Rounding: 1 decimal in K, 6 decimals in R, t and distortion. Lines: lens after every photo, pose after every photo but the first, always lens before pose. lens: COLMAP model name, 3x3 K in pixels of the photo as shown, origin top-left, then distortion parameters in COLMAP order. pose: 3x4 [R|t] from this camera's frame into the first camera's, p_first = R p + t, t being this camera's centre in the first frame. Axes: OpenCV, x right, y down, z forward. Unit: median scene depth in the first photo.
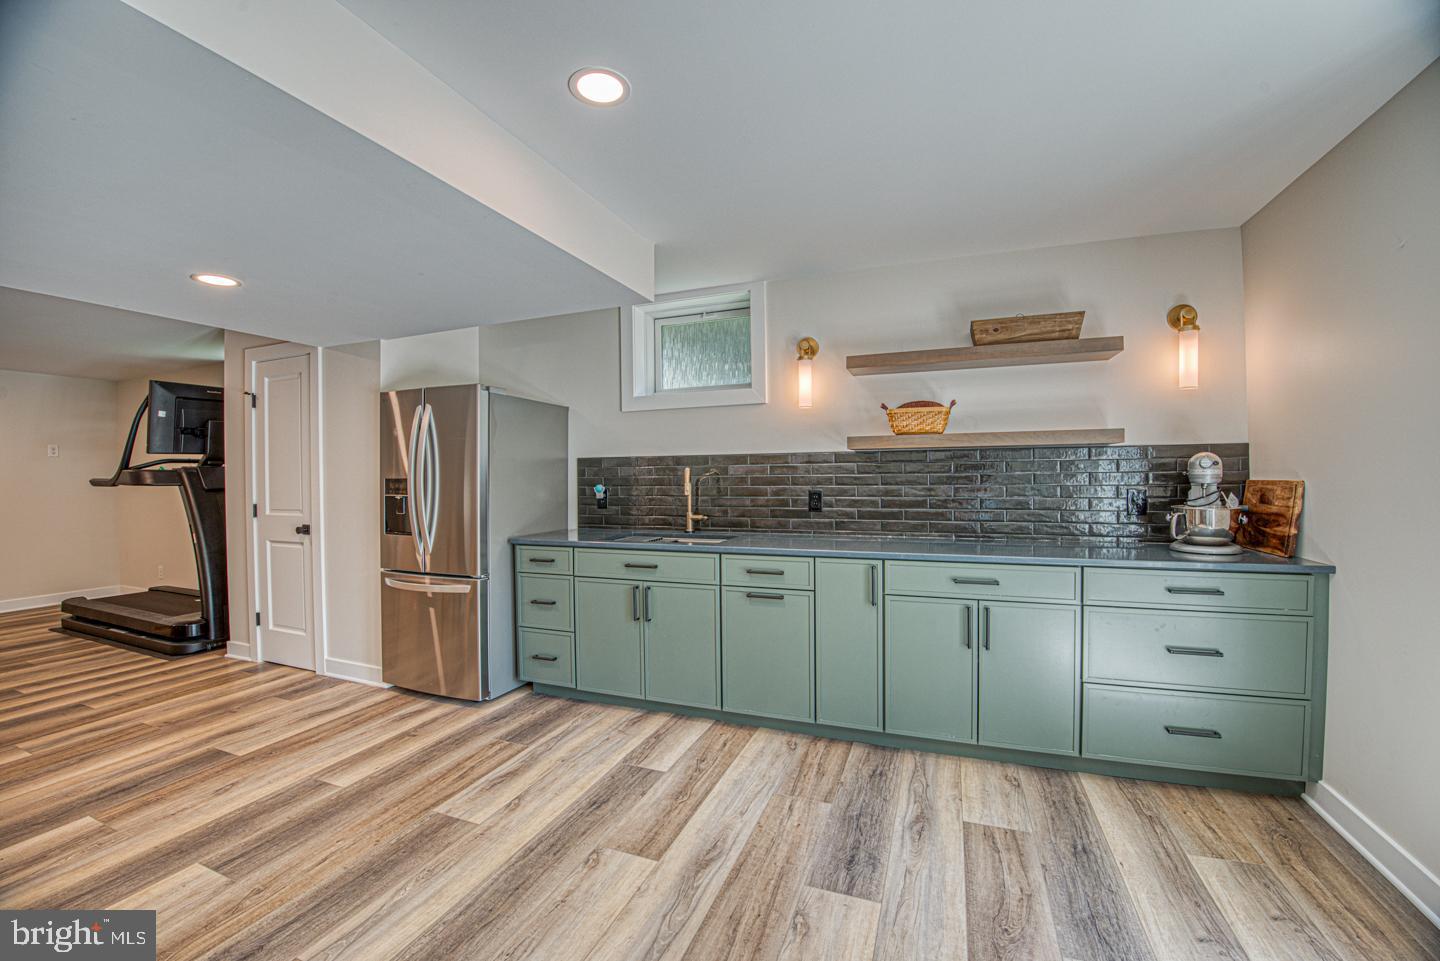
lens RADIAL K [[574.6, 0, 720.0], [0, 574.6, 480.5], [0, 0, 1]] dist [-0.045580, 0.000197]
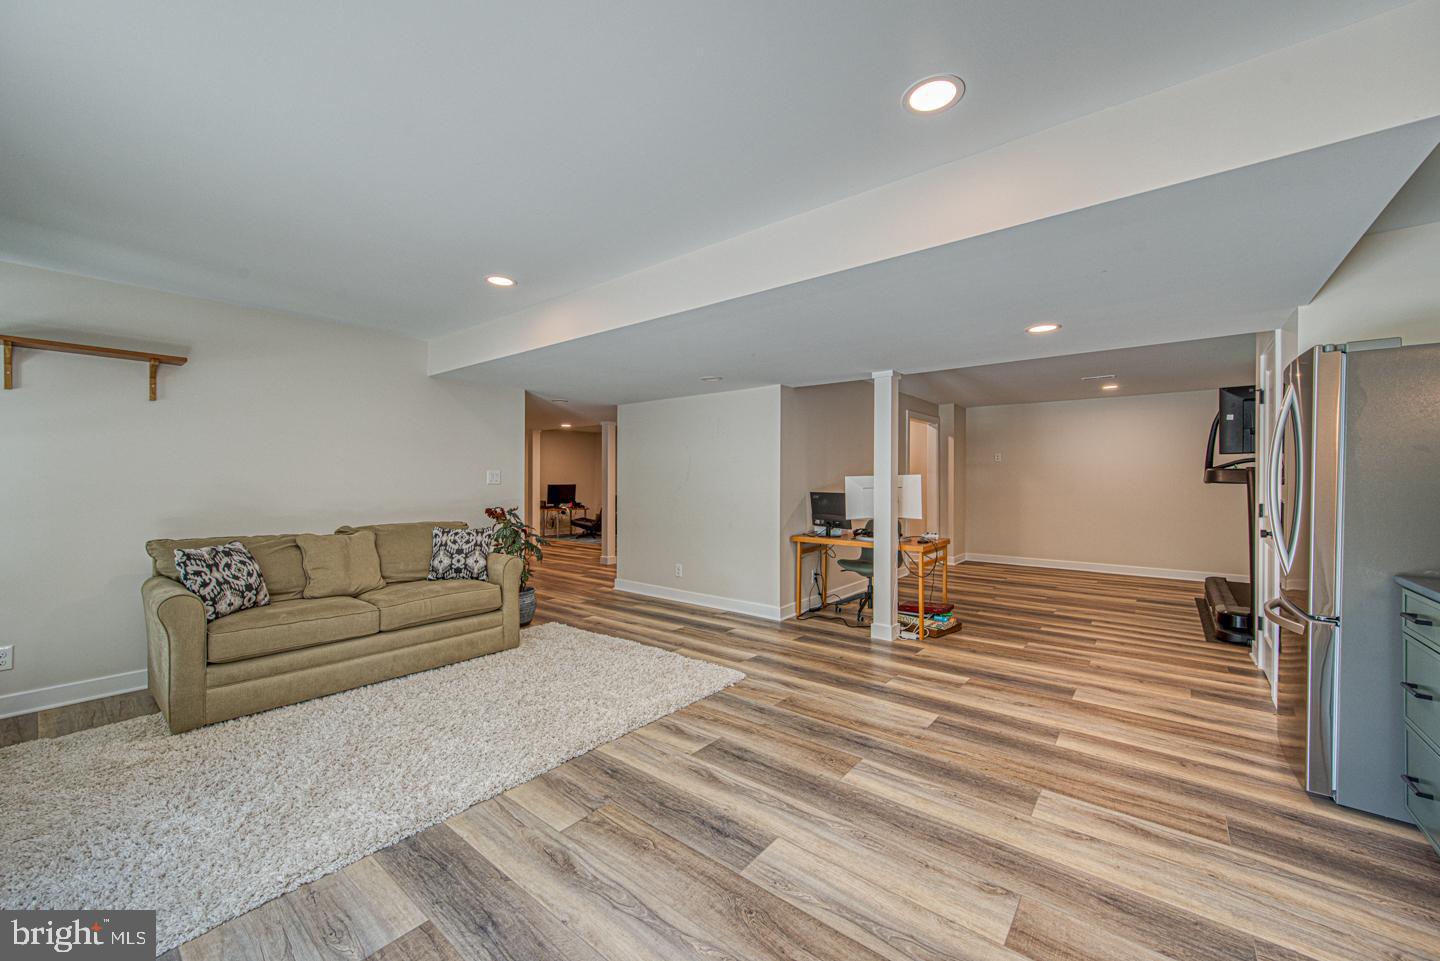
lens RADIAL K [[556.4, 0, 720.0], [0, 556.4, 480.5], [0, 0, 1]] dist [0.001178, 0.000282]
pose [[-0.310161, 0.009755, -0.950634, 0.541086], [-0.005685, 0.999910, 0.012115, -0.006609], [0.950667, 0.009162, -0.310078, 0.586603]]
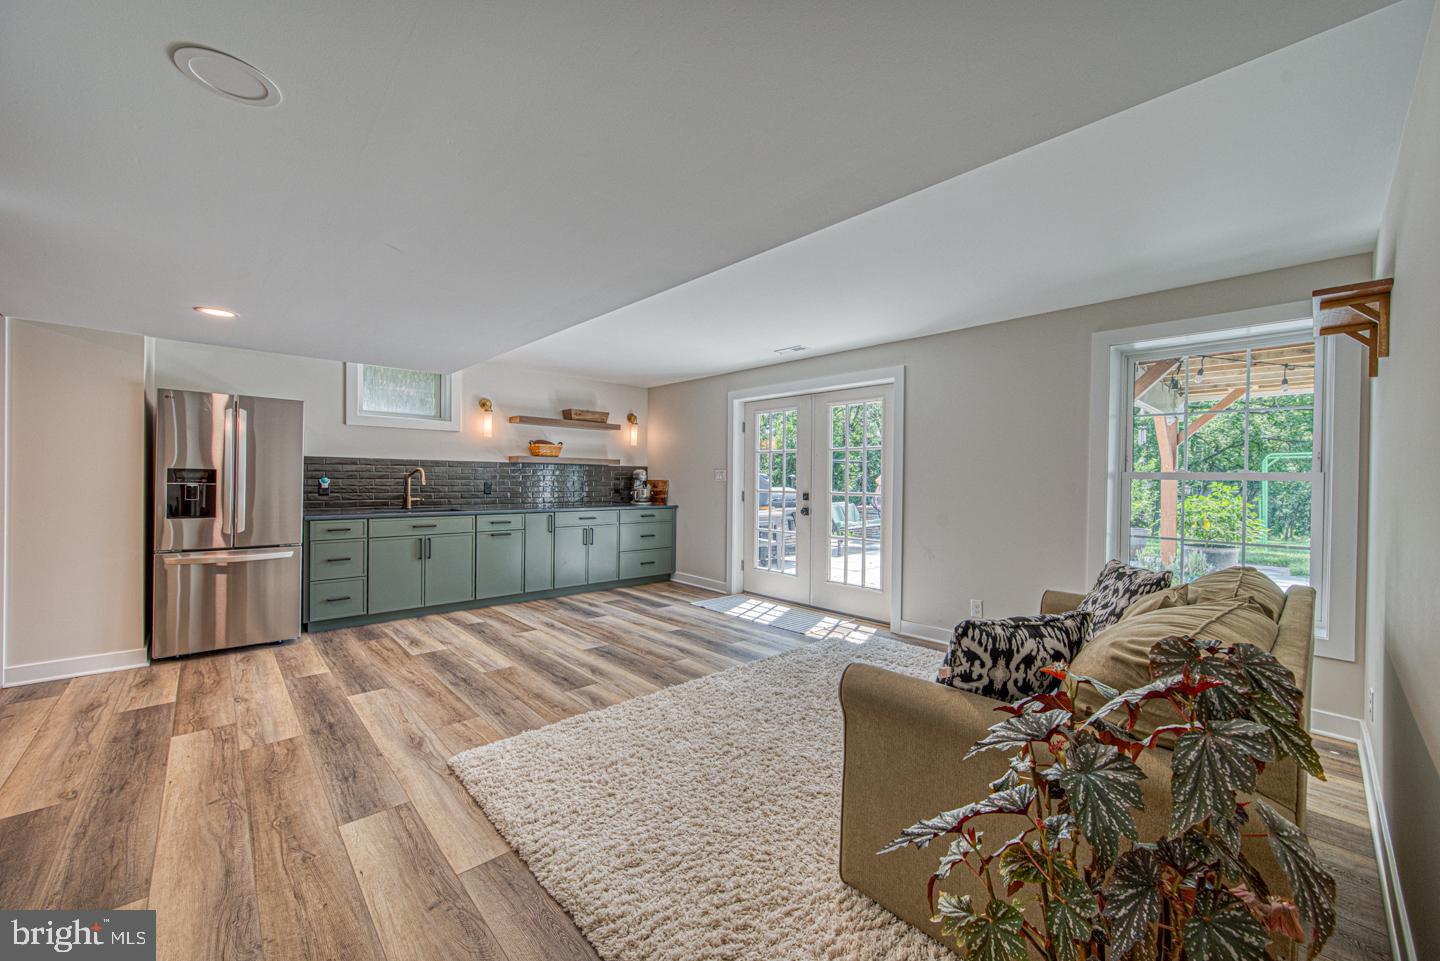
lens RADIAL K [[556.4, 0, 720.0], [0, 556.4, 480.5], [0, 0, 1]] dist [0.001178, 0.000282]
pose [[0.439789, 0.012069, 0.898020, -1.354533], [-0.009040, 0.999919, -0.009011, 0.023776], [-0.898055, -0.004155, 0.439863, -0.549955]]
